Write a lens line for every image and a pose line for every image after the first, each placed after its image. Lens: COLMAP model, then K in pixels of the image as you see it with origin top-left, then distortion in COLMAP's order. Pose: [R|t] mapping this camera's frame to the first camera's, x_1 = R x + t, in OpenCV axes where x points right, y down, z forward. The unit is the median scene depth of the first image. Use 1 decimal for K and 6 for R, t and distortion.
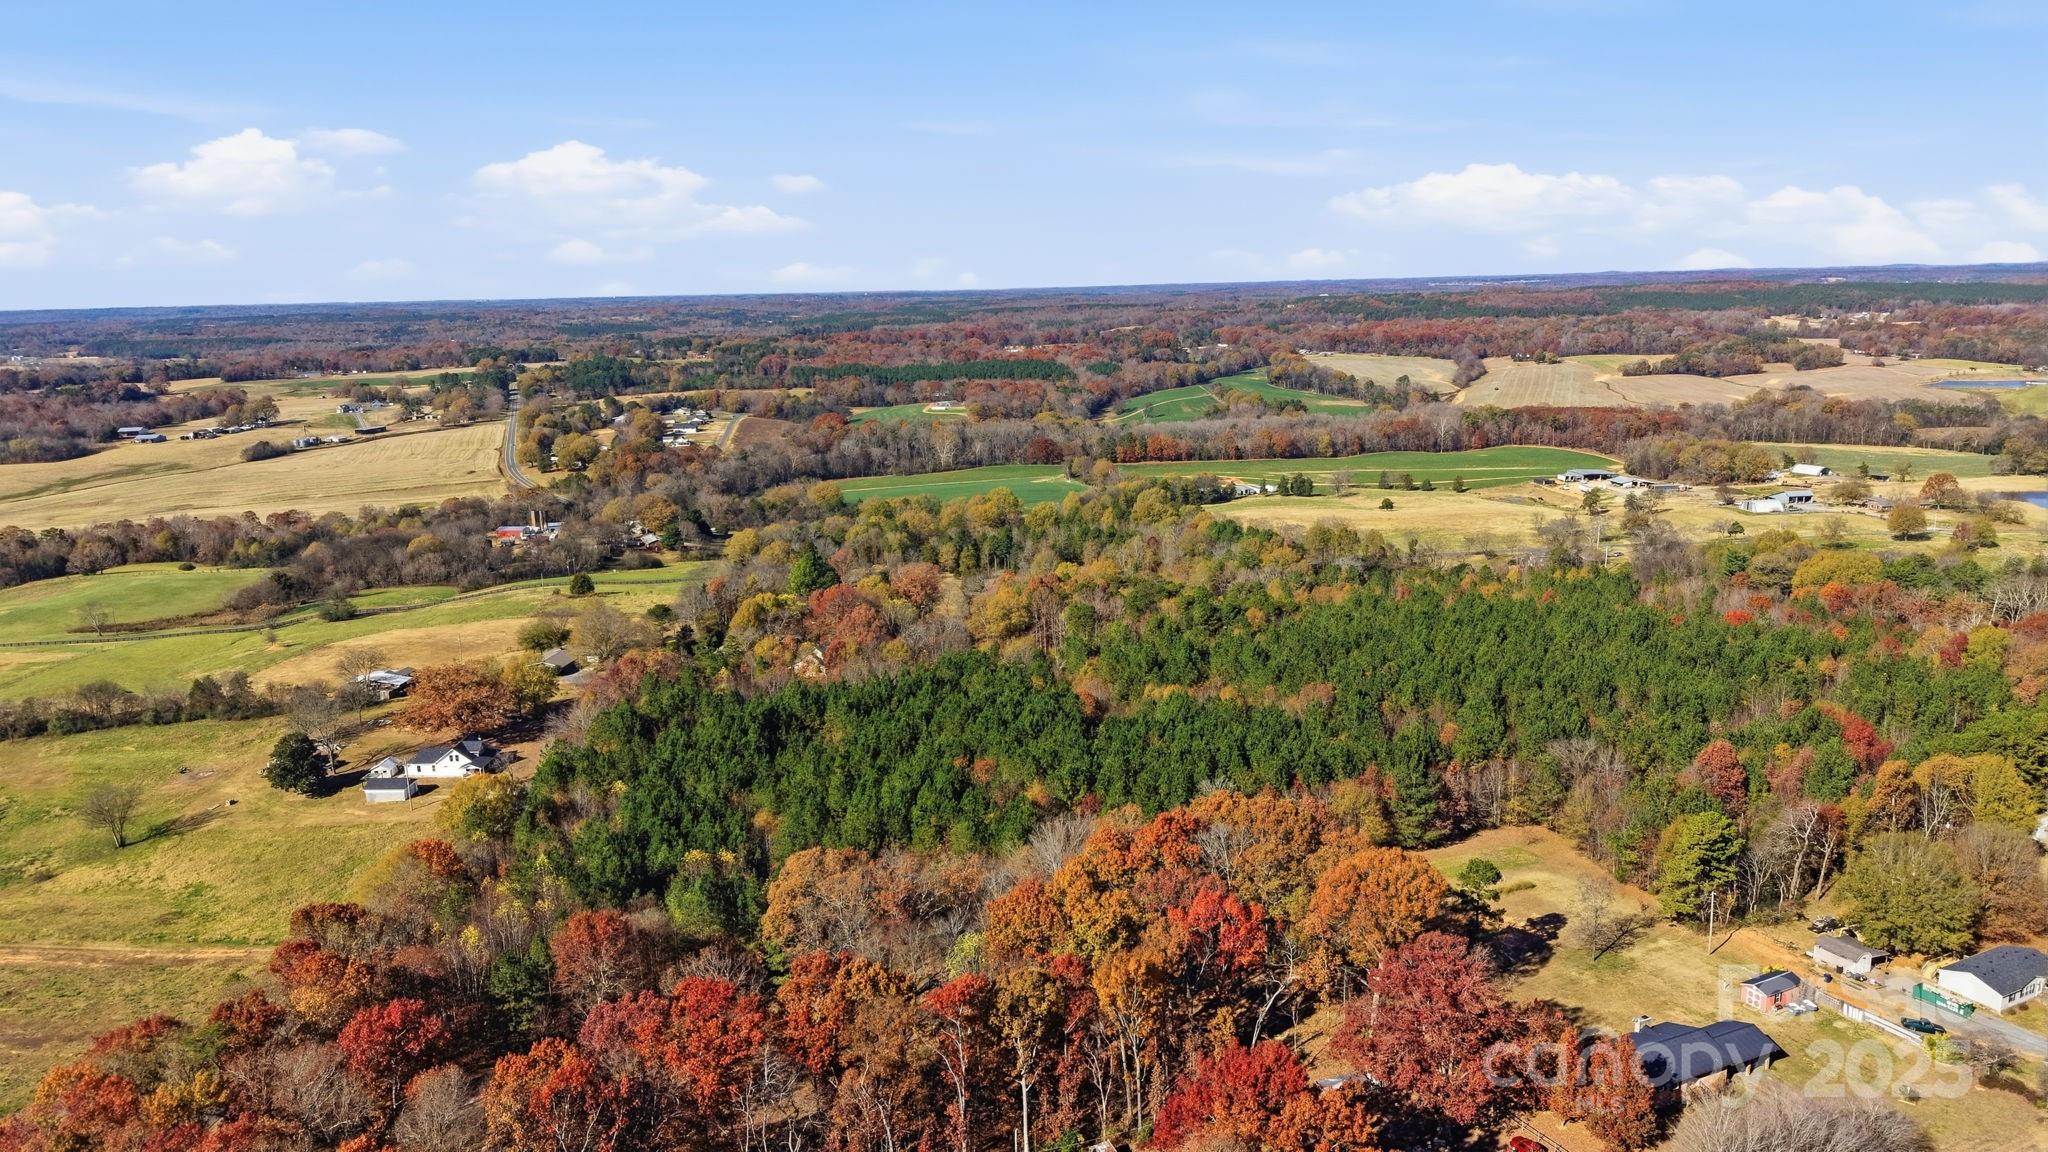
lens RADIAL K [[1358.6, 0, 1023.9], [0, 1358.6, 613.0], [0, 0, 1]] dist [0.041973, -0.053274]
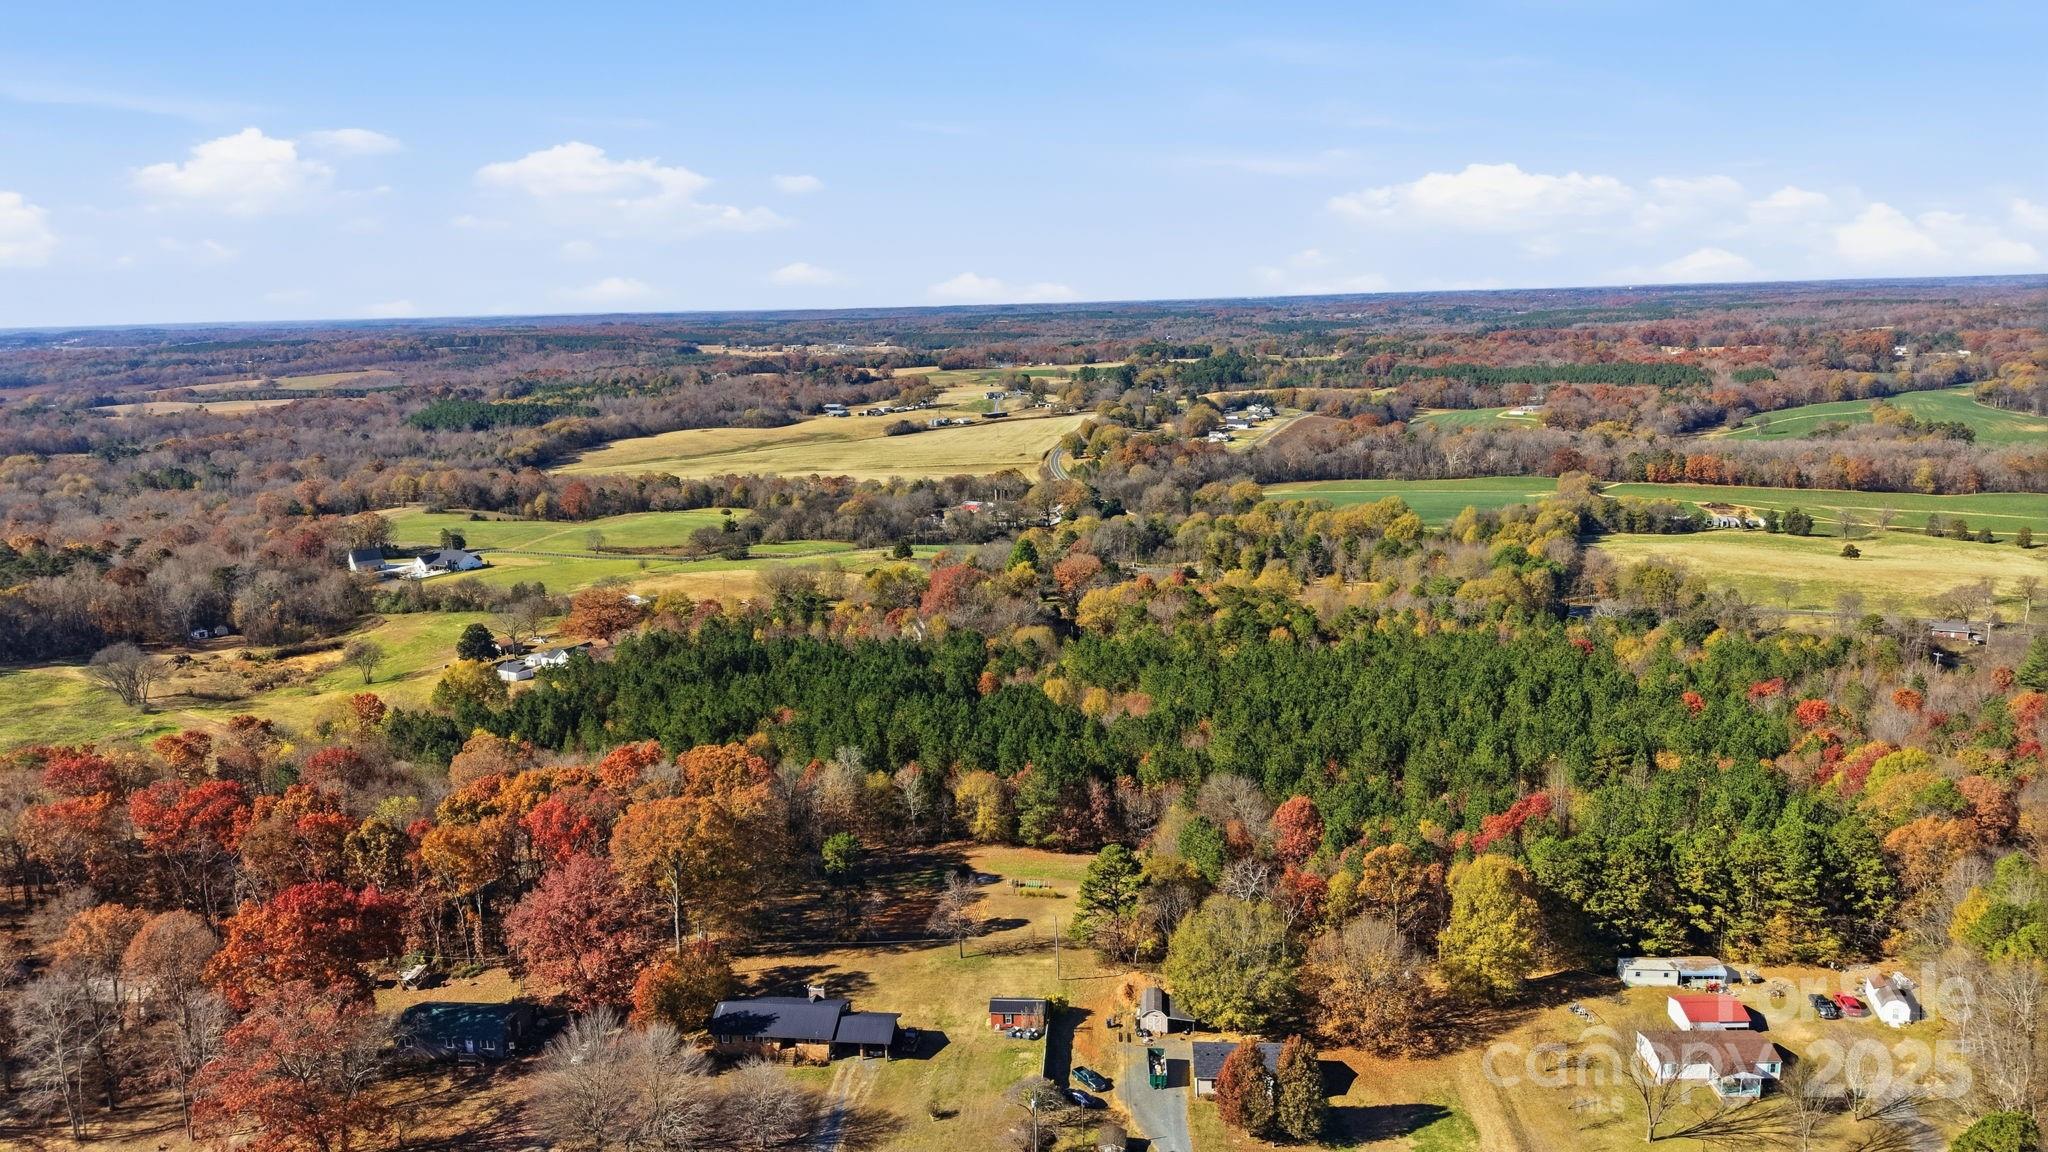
lens RADIAL K [[1358.6, 0, 1021.9], [0, 1358.6, 589.5], [0, 0, 1]] dist [0.041973, -0.053274]
pose [[0.854056, 0.107182, -0.509018, 0.146216], [-0.114247, 0.993299, 0.017465, -0.008119], [0.507479, 0.043238, 0.860578, 0.022371]]
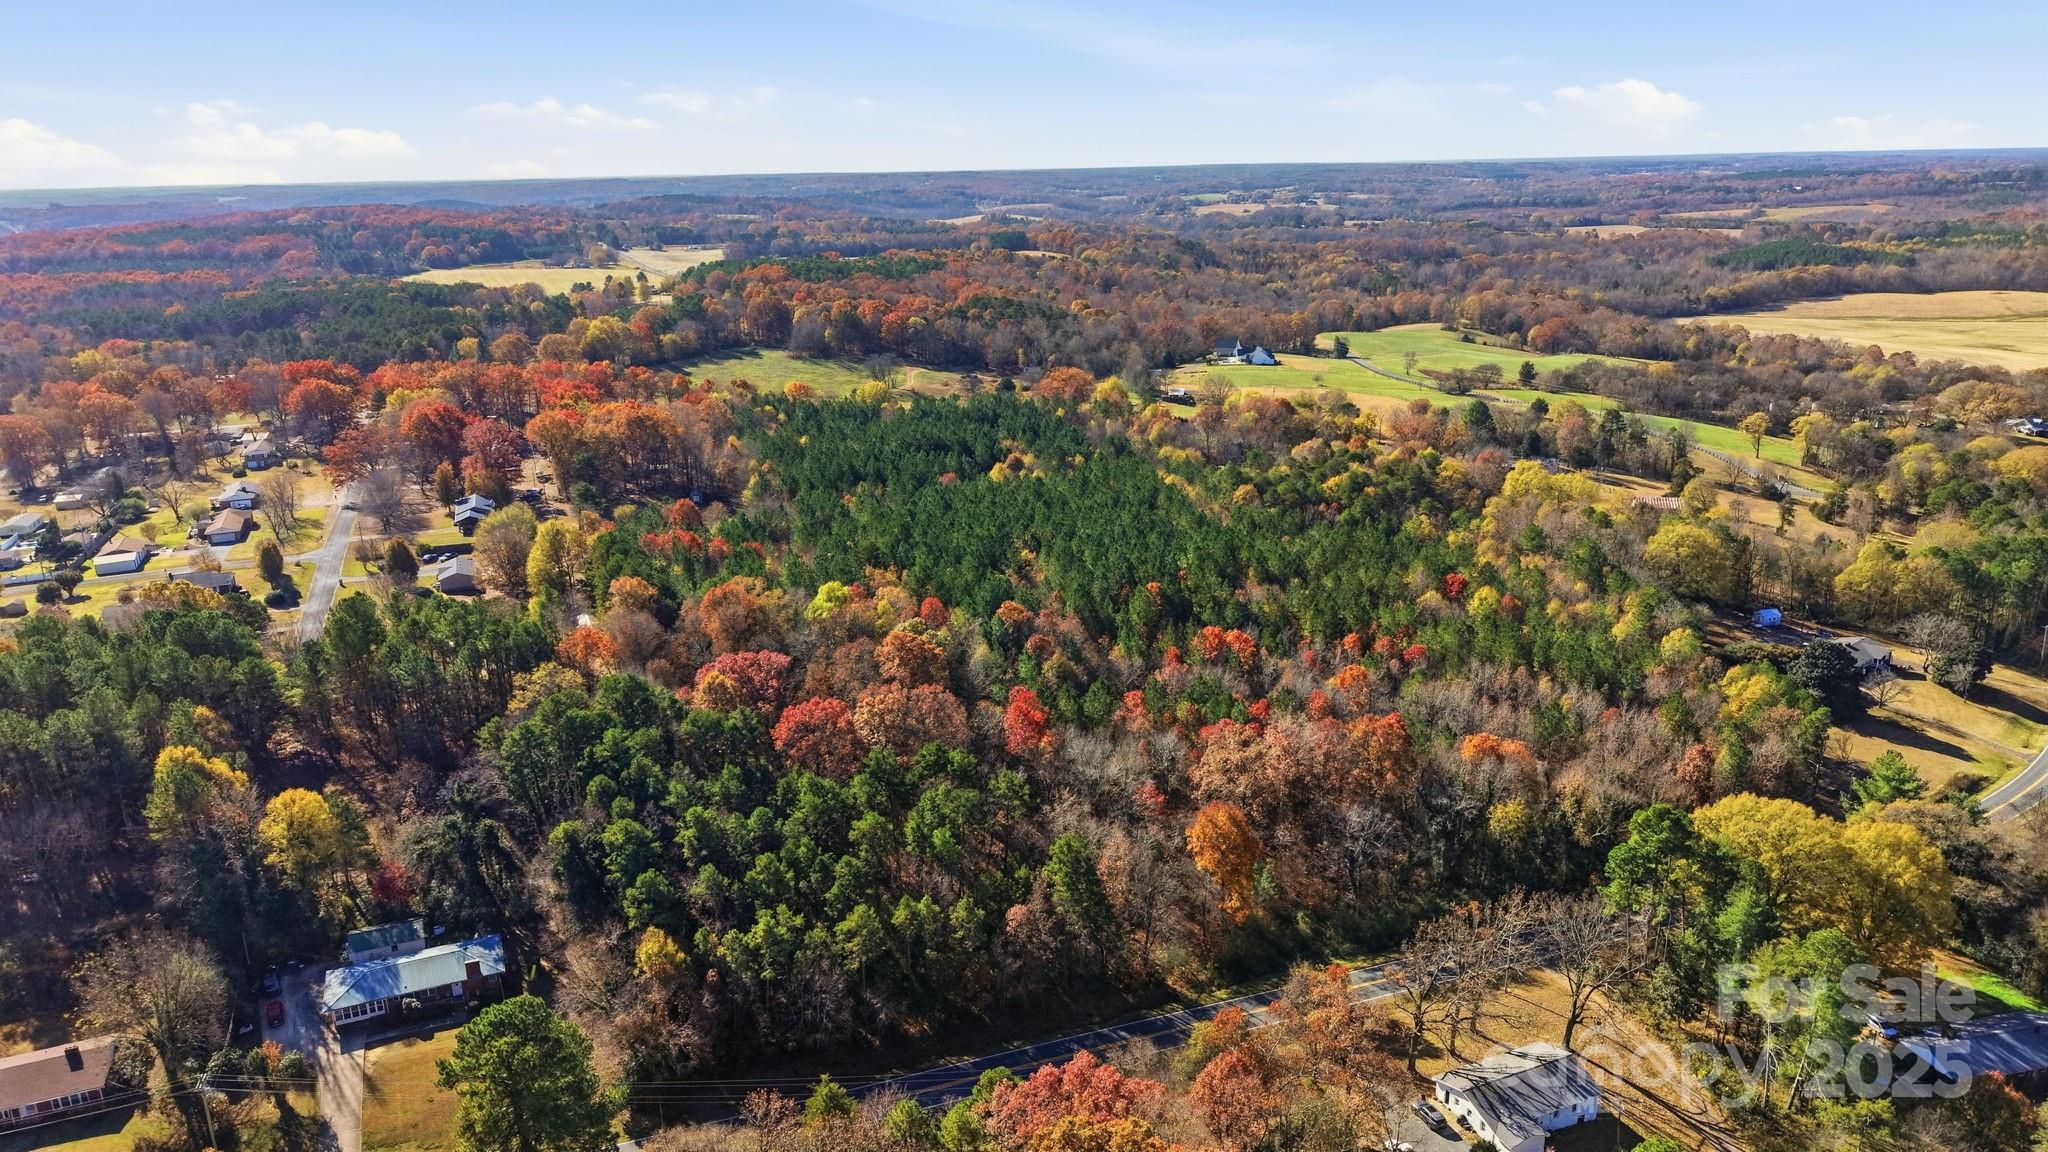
lens RADIAL K [[1358.6, 0, 1019.7], [0, 1358.6, 572.6], [0, 0, 1]] dist [0.041973, -0.053274]
pose [[-0.083263, 0.306980, -0.948067, 0.333599], [-0.213800, 0.923714, 0.317872, -0.065331], [0.973323, 0.229164, -0.011279, 0.251285]]
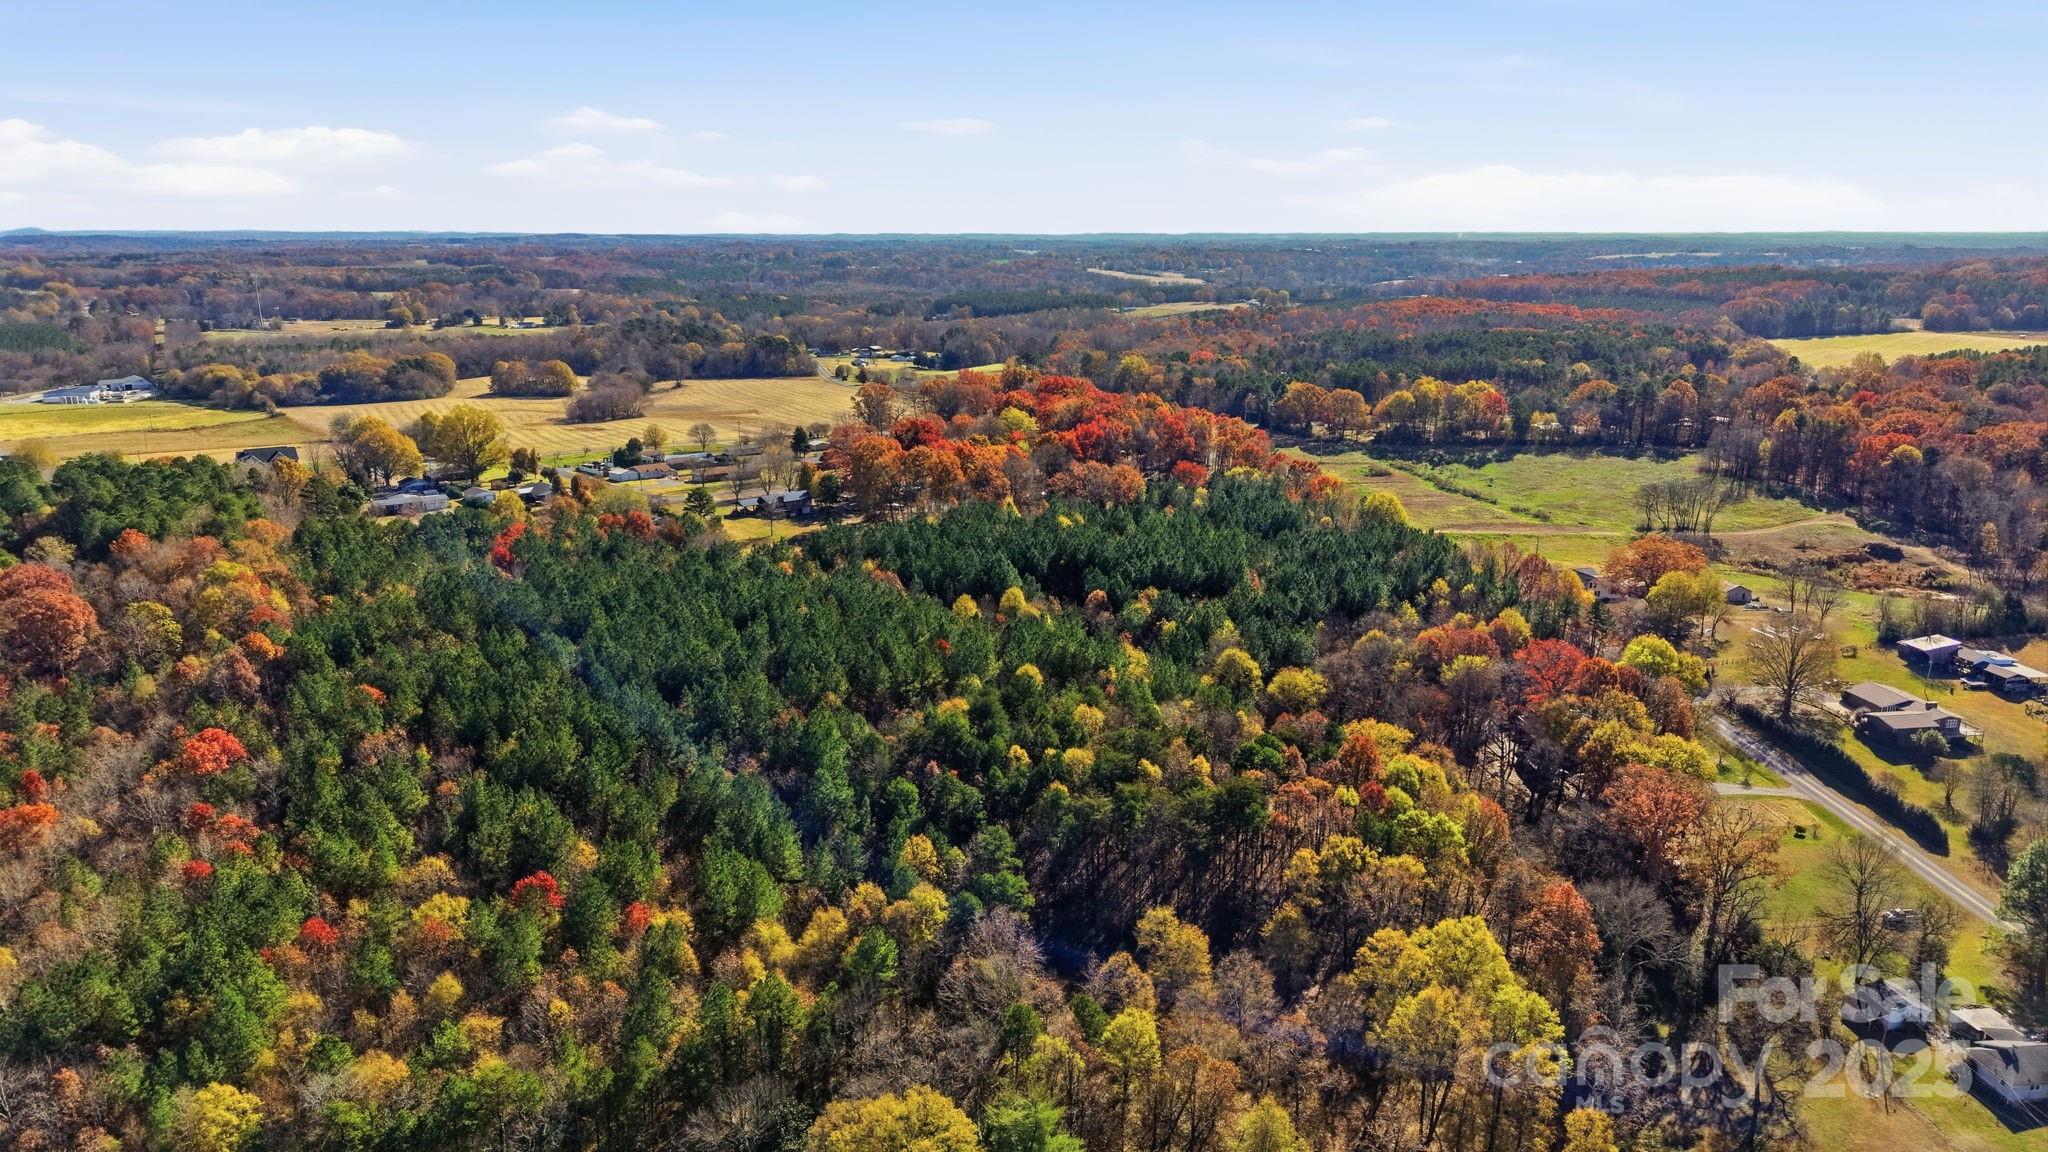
lens RADIAL K [[1358.6, 0, 1025.0], [0, 1358.6, 563.0], [0, 0, 1]] dist [0.041973, -0.053274]
pose [[-0.968666, 0.079761, -0.235212, 0.081970], [-0.038167, 0.887980, 0.458295, -0.104447], [0.245418, 0.452912, -0.857112, 0.446720]]
